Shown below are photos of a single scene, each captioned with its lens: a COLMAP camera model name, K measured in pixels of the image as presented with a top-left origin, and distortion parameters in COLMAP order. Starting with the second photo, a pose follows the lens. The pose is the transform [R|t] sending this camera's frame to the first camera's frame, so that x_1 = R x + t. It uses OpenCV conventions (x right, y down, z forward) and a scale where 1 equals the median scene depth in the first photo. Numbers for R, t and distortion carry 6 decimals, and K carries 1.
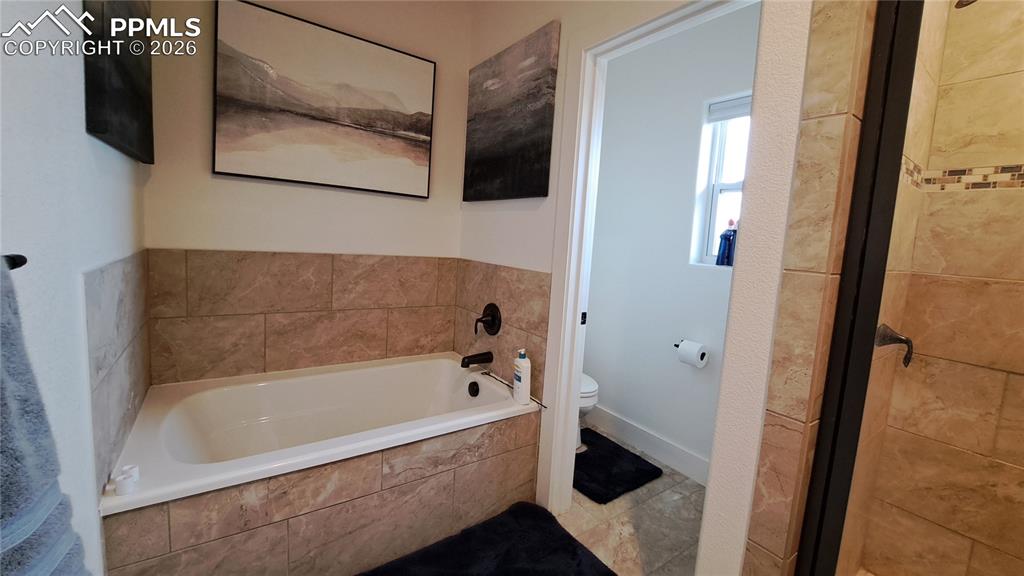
lens RADIAL K [[415.0, 0, 517.7], [0, 415.0, 279.0], [0, 0, 1]] dist [-0.002394, -0.000058]
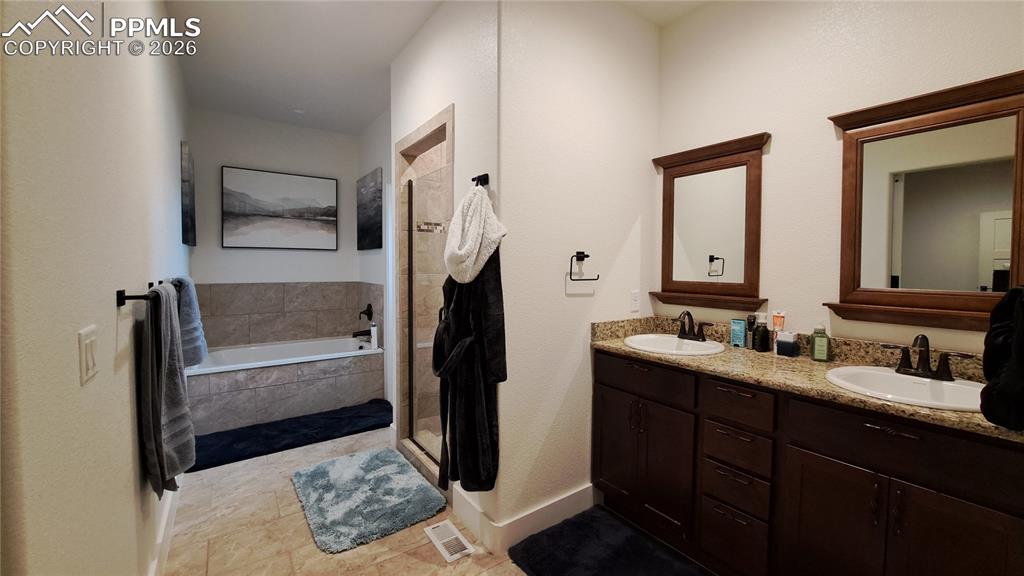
lens RADIAL K [[415.0, 0, 517.7], [0, 415.0, 279.0], [0, 0, 1]] dist [-0.002394, -0.000058]
pose [[0.998053, -0.062335, -0.002340, 0.726597], [0.062036, 0.995799, -0.067351, 0.134487], [0.006528, 0.067075, 0.997727, -1.035284]]
